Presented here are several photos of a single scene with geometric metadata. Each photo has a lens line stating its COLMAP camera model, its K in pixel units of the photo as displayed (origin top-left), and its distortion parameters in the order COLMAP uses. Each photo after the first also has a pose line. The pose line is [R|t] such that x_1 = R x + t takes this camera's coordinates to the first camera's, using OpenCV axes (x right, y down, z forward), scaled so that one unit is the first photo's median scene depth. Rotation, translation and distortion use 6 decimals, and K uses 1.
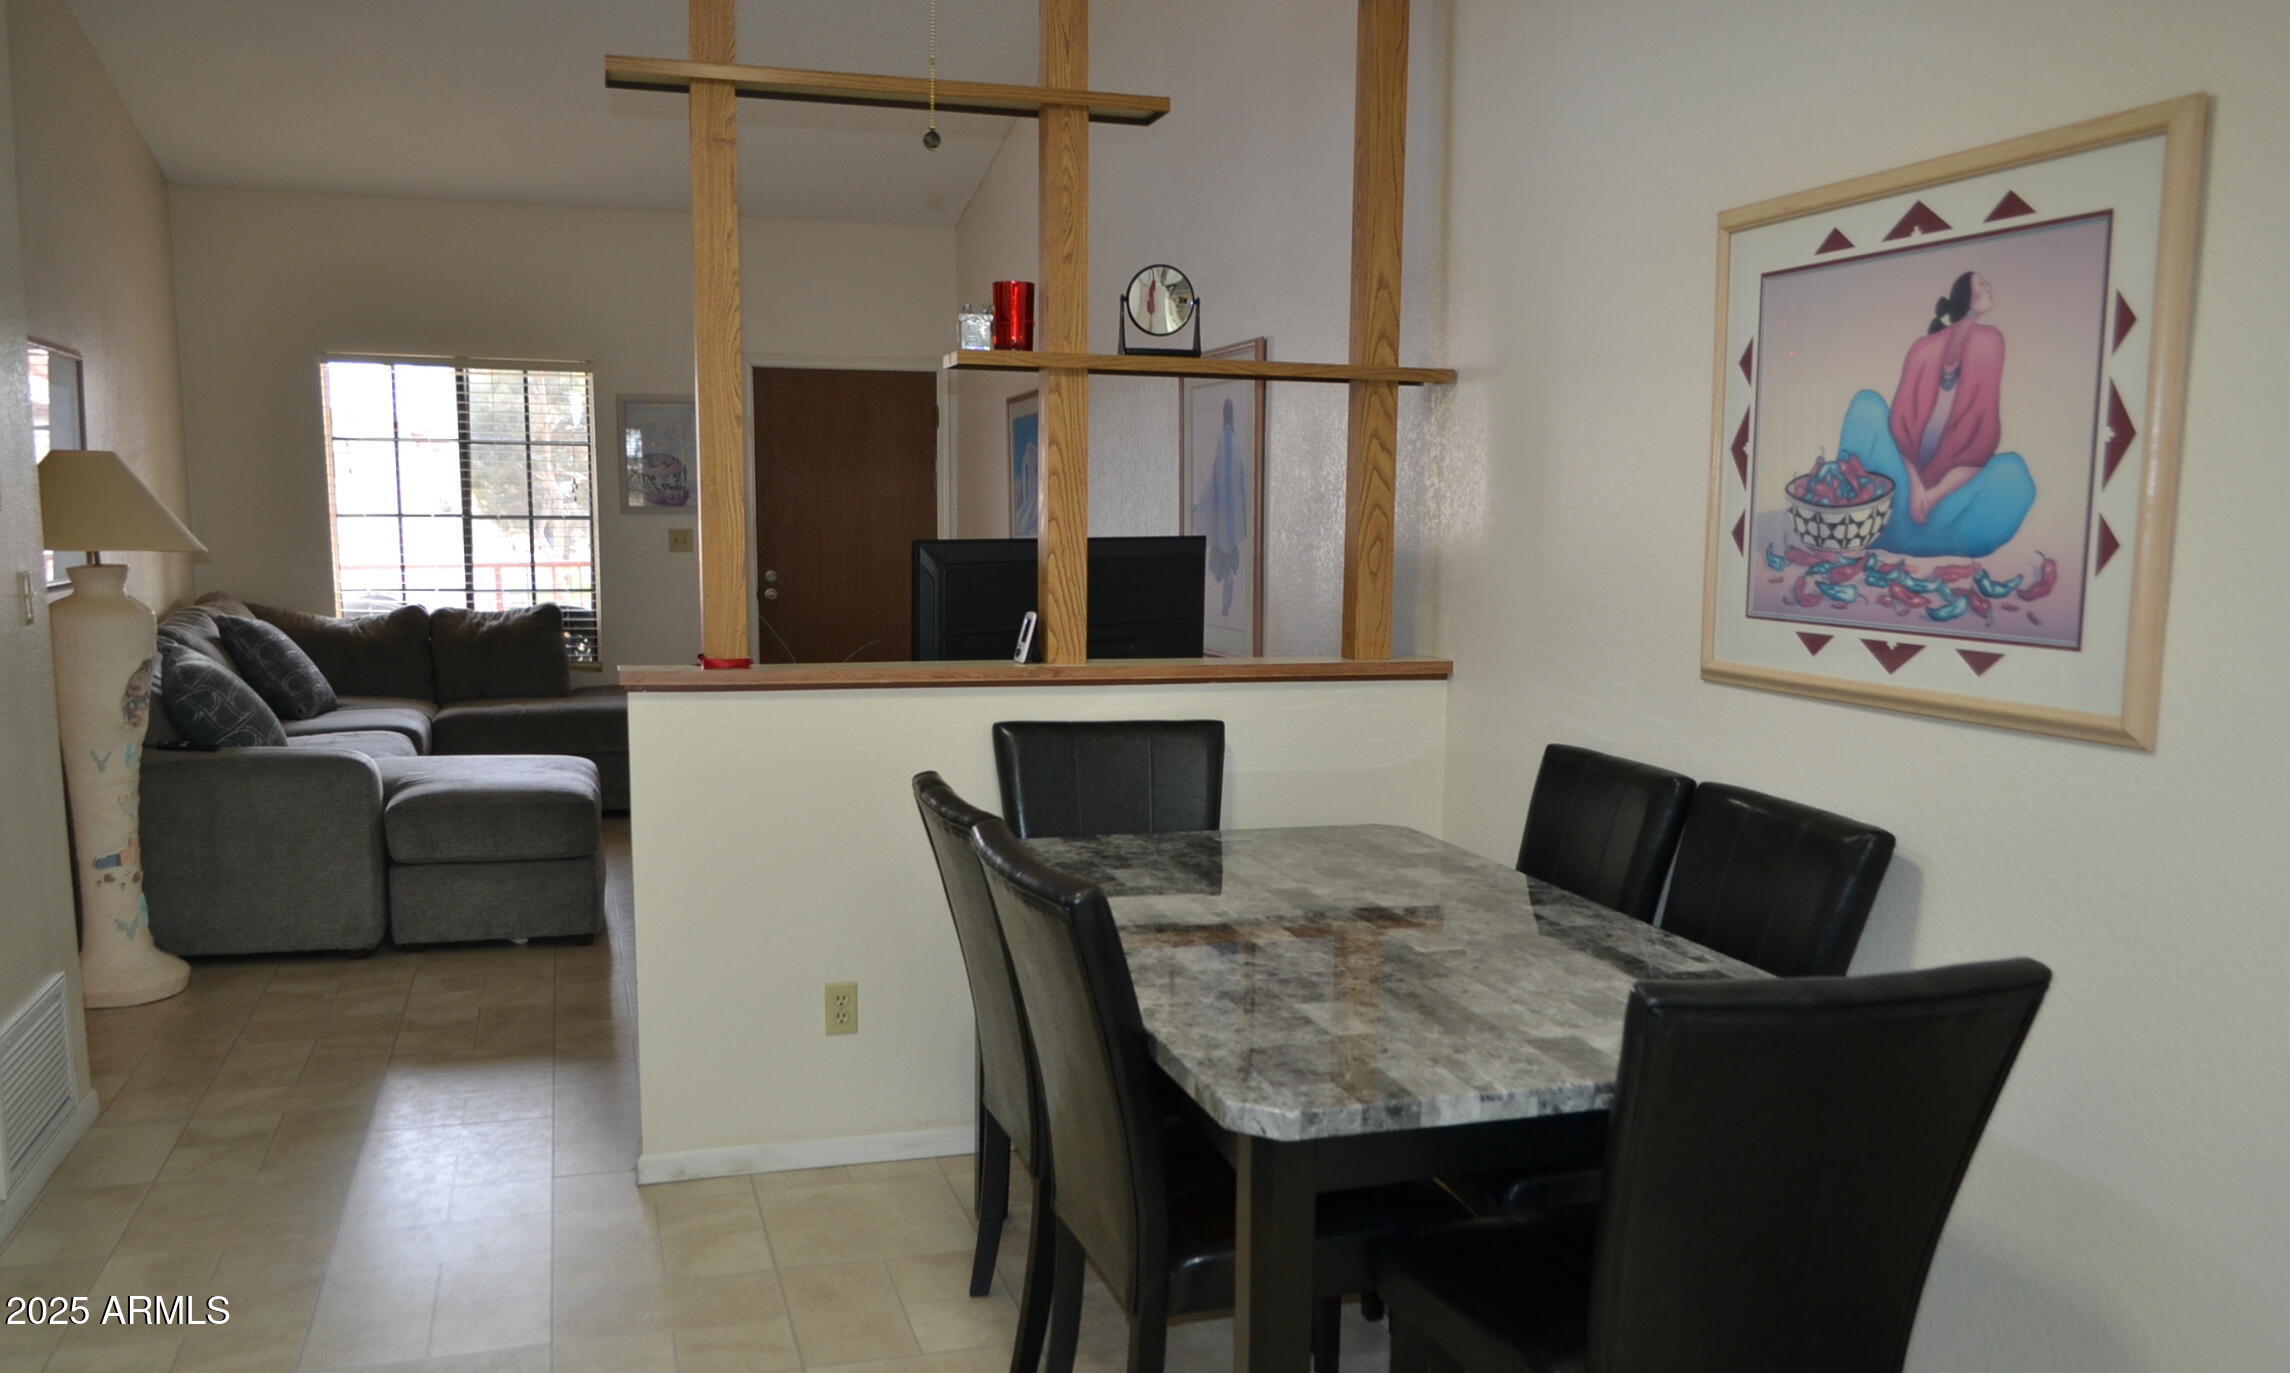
lens RADIAL K [[1837.2, 0, 1137.0], [0, 1837.2, 745.8], [0, 0, 1]] dist [-0.022956, -0.000710]
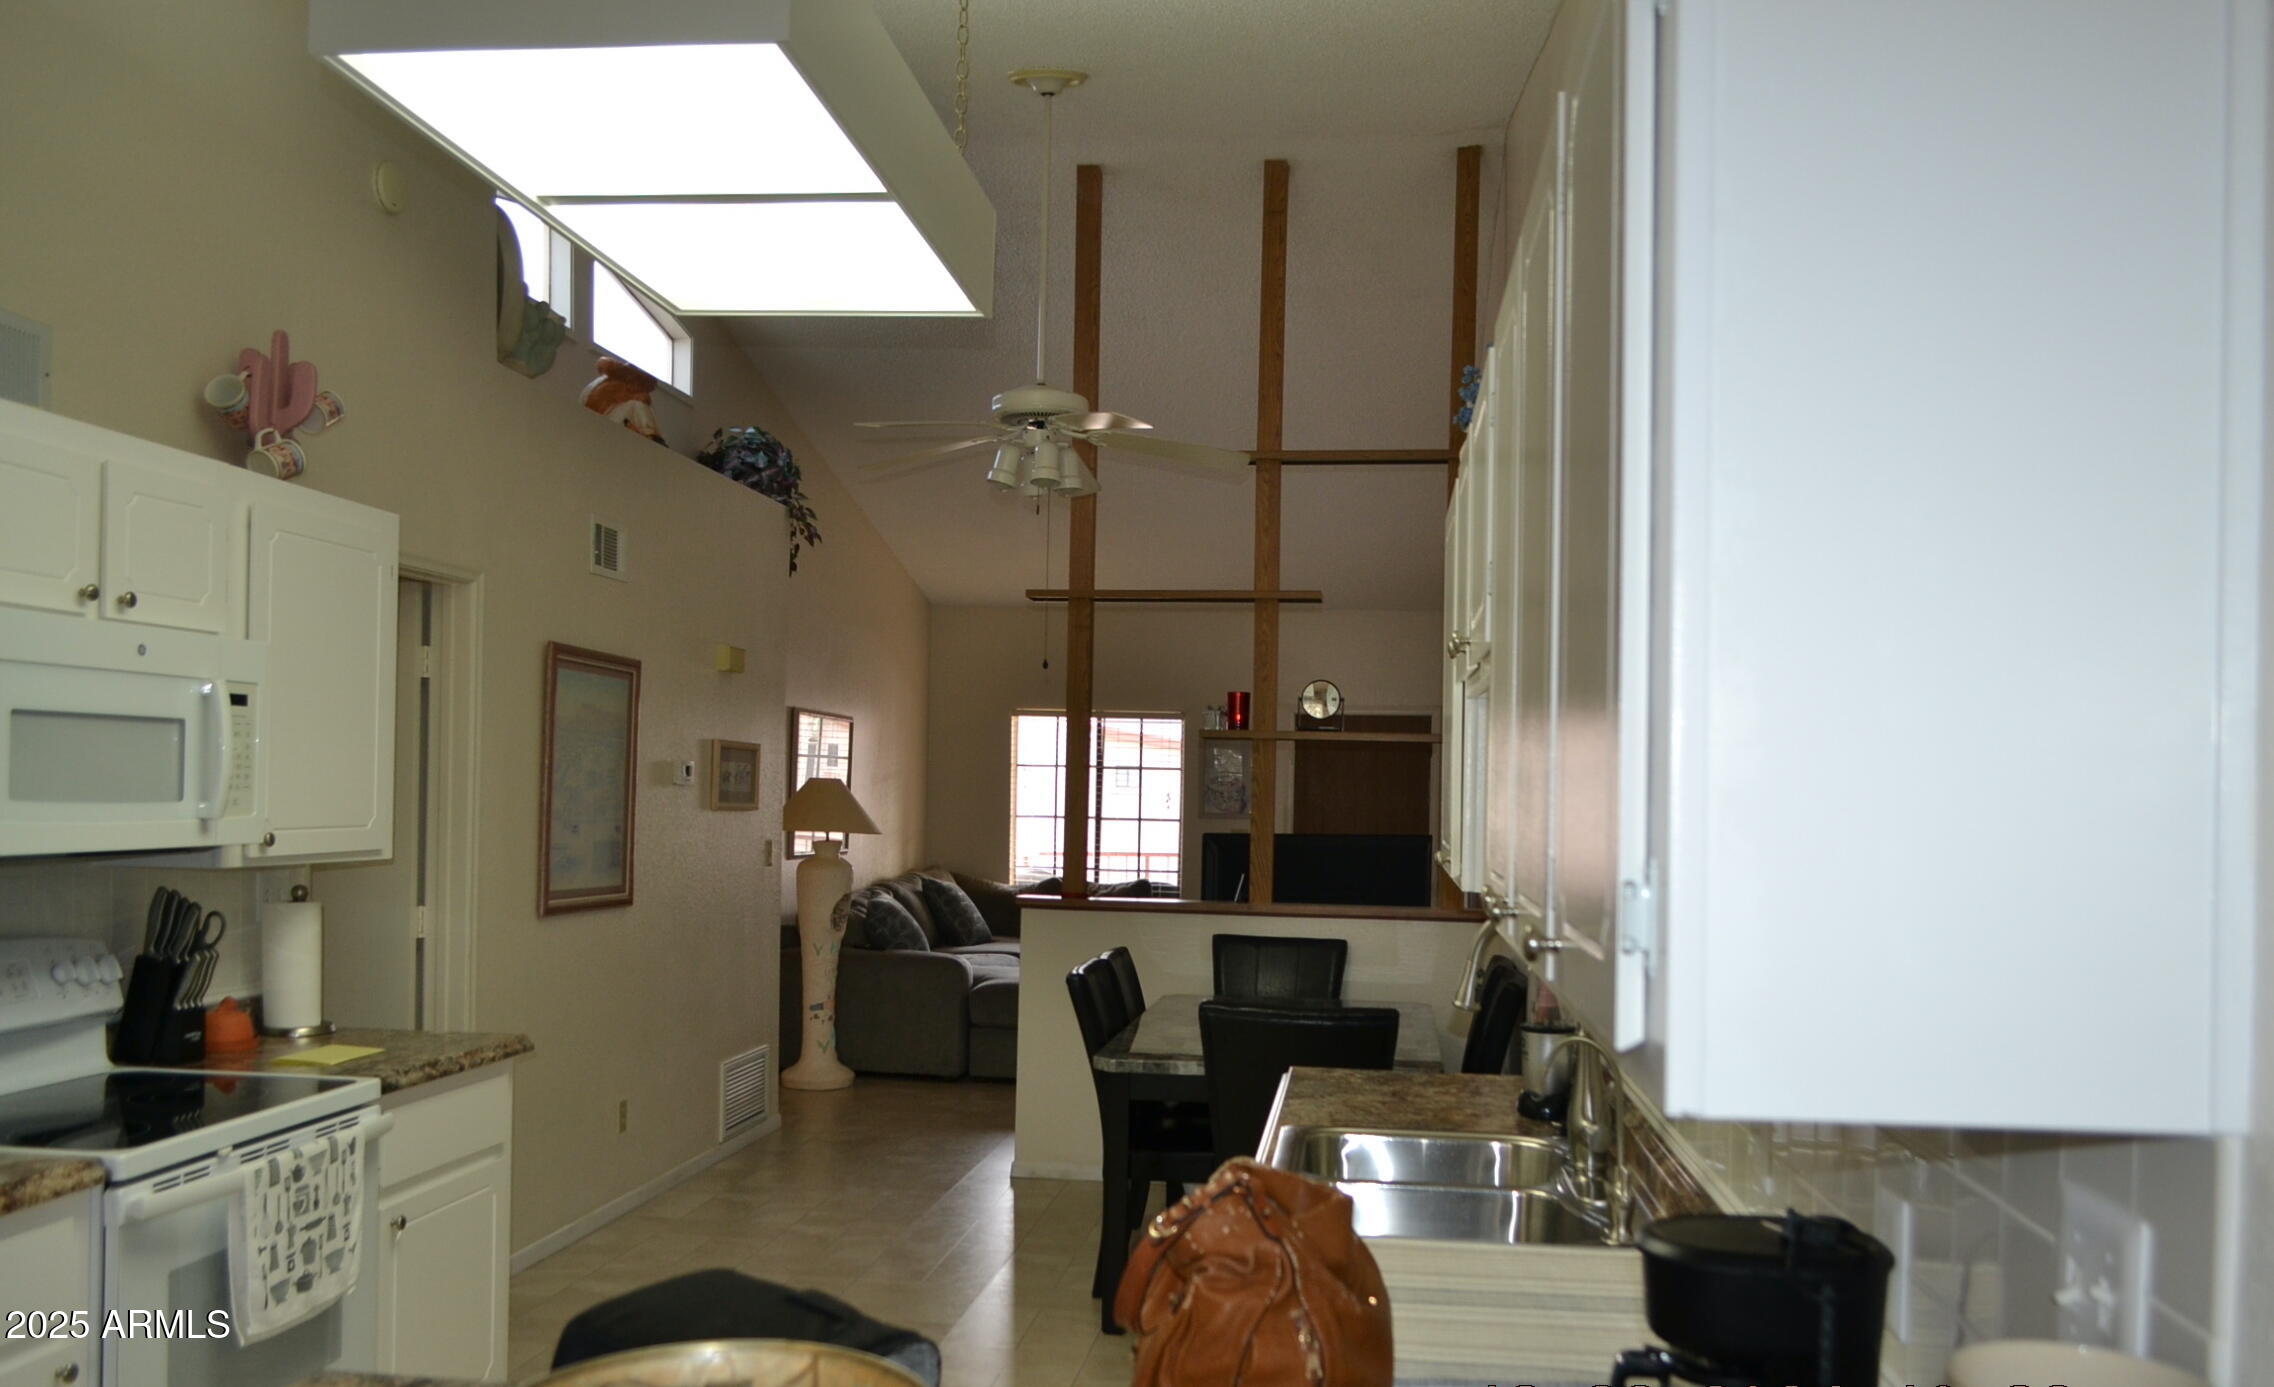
lens RADIAL K [[1806.3, 0, 1138.2], [0, 1806.3, 696.1], [0, 0, 1]] dist [0.003899, -0.000207]
pose [[0.909161, -0.012980, -0.416243, 0.270015], [-0.068795, 0.981101, -0.180855, 0.037733], [0.410724, 0.193061, 0.891085, -0.293491]]
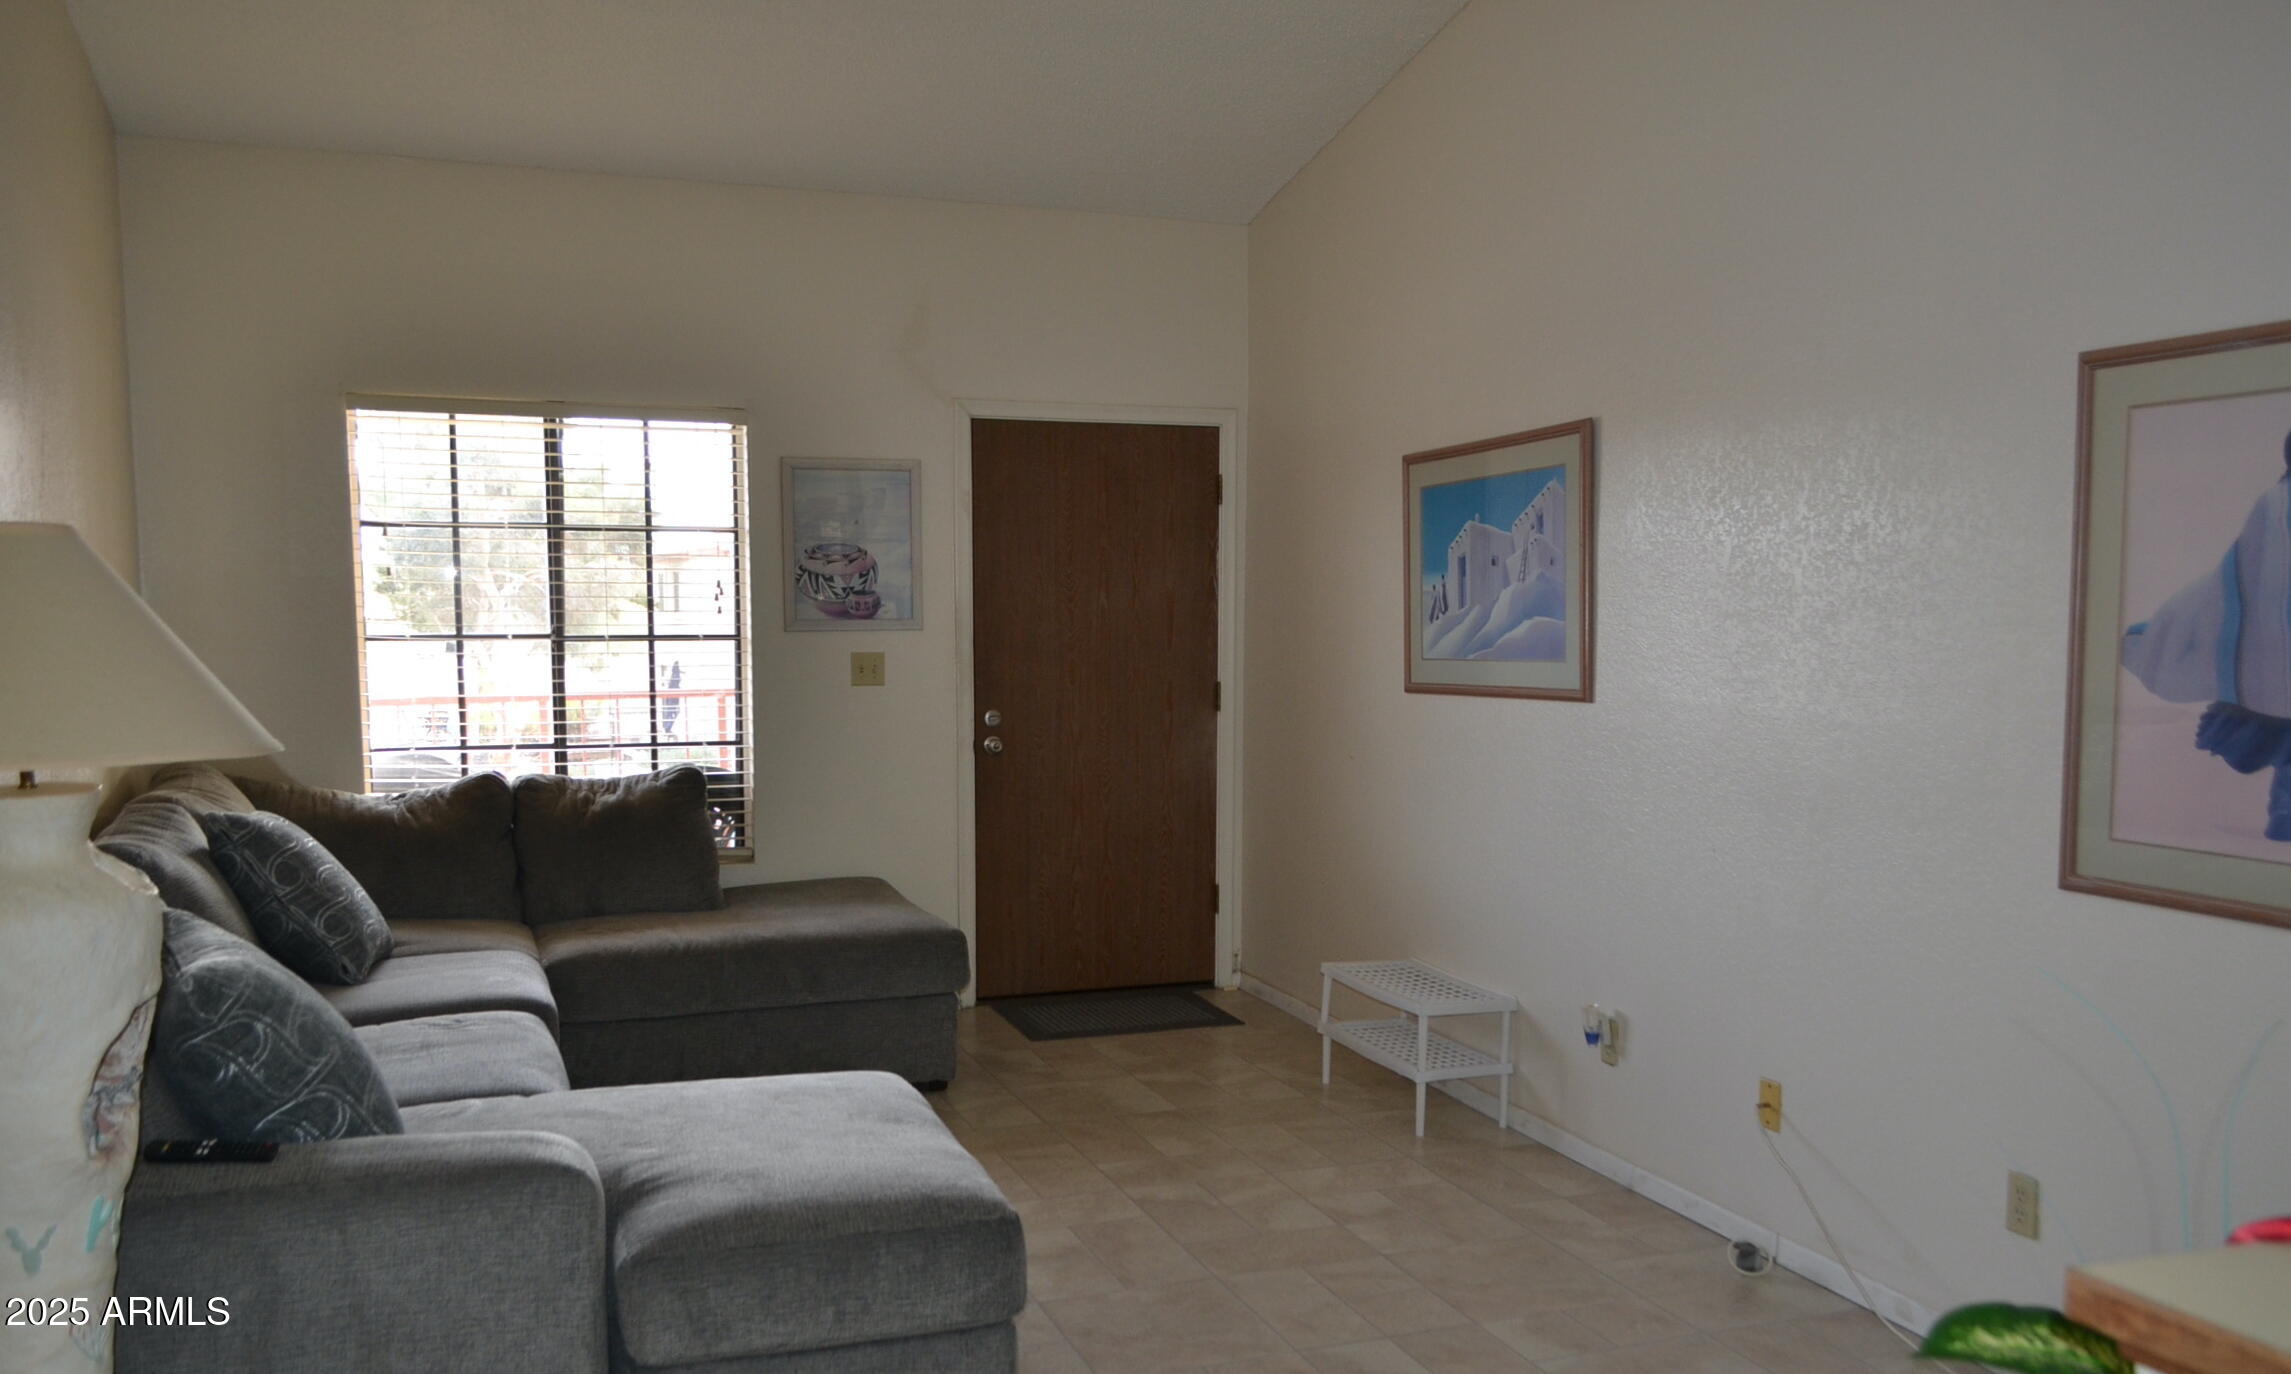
lens RADIAL K [[1838.0, 0, 1134.2], [0, 1838.0, 742.6], [0, 0, 1]] dist [-0.022956, -0.000710]
pose [[0.998606, -0.011984, 0.051400, -0.196440], [0.014816, 0.998373, -0.055063, -0.048062], [-0.050656, 0.055748, 0.997159, 0.330894]]
